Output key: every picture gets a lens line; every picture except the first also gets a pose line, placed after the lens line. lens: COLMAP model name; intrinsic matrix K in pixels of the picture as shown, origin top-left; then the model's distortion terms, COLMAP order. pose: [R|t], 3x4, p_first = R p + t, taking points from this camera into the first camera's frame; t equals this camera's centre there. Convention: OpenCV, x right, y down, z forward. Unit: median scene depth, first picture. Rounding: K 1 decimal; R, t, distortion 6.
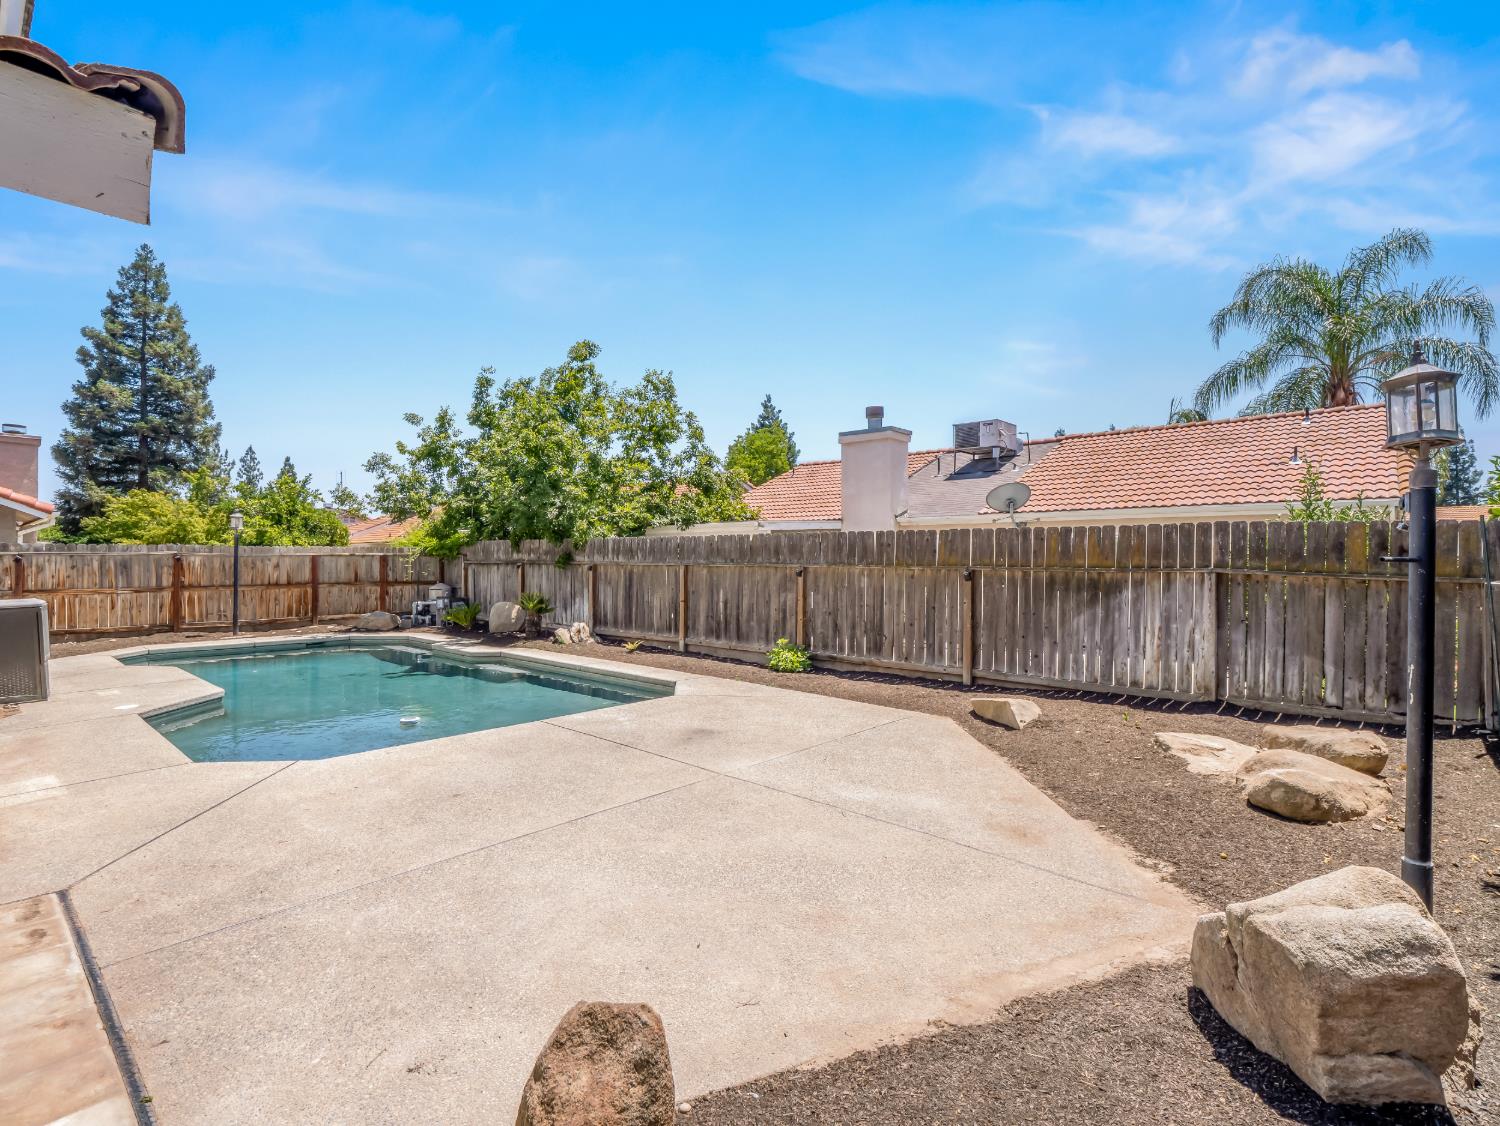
lens RADIAL K [[719.3, 0, 757.0], [0, 719.3, 554.8], [0, 0, 1]] dist [-0.020780, -0.000326]
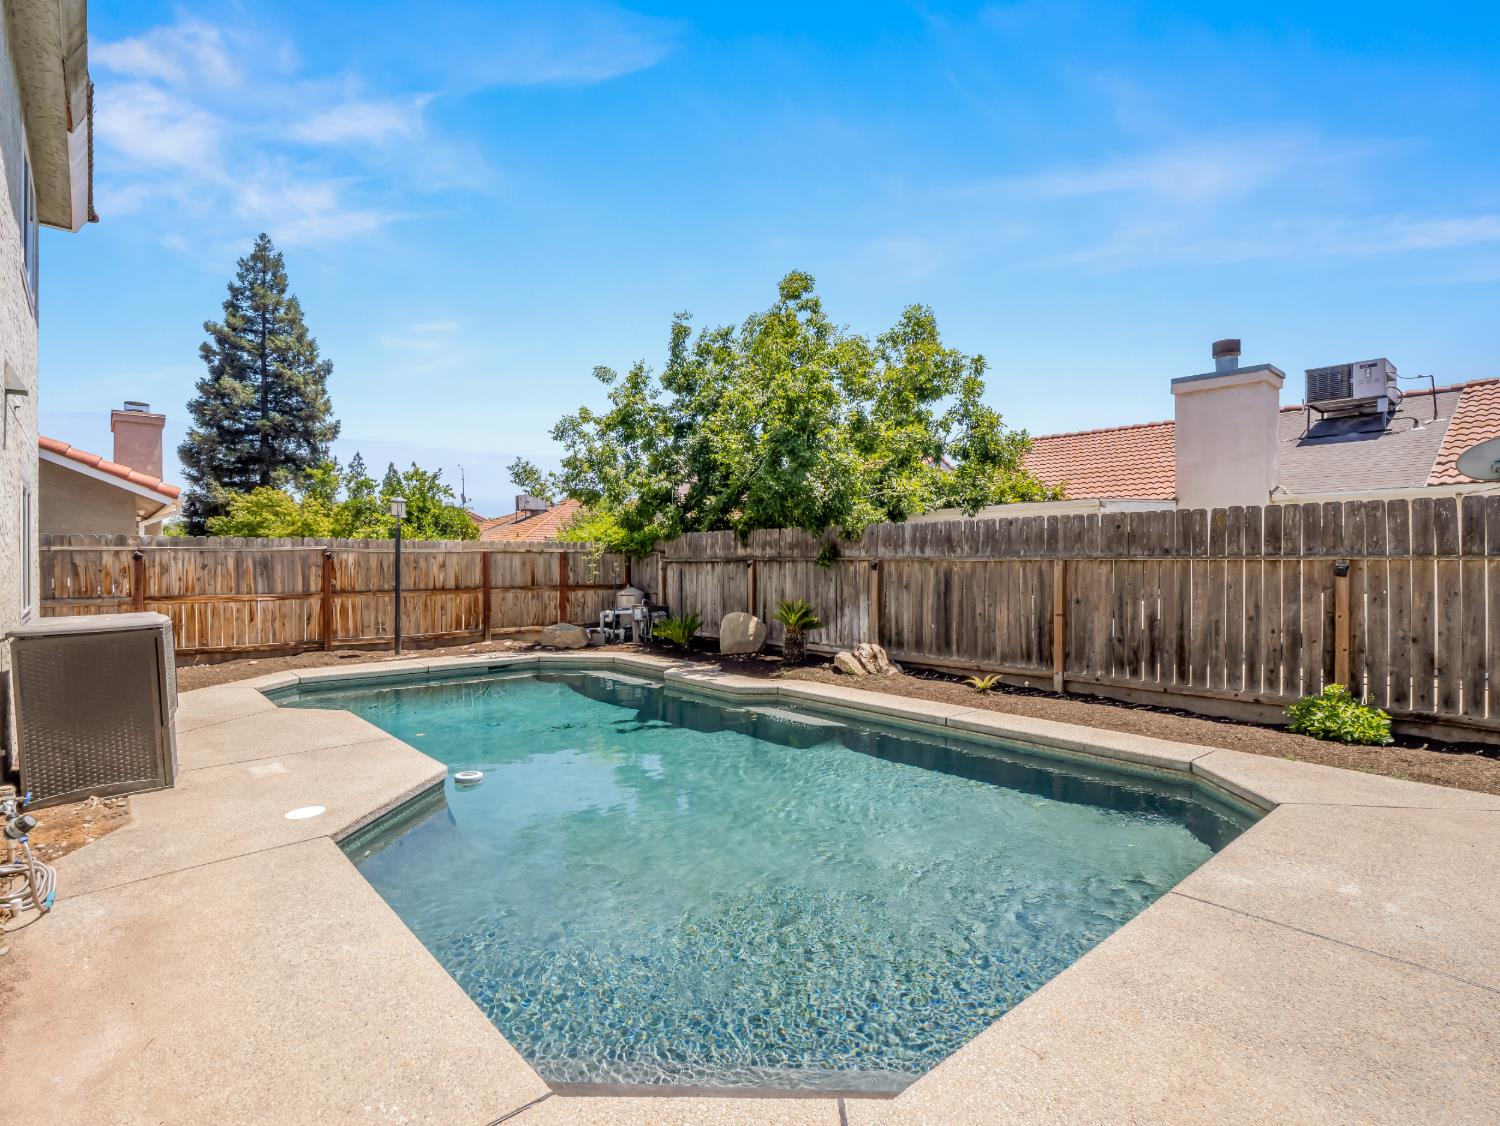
lens RADIAL K [[746.2, 0, 757.9], [0, 746.2, 567.1], [0, 0, 1]] dist [0.000955, -0.017145]
pose [[0.992321, -0.002525, -0.123660, -0.211626], [0.004031, 0.999921, 0.011927, 0.008403], [0.123620, -0.012334, 0.992253, 0.212369]]
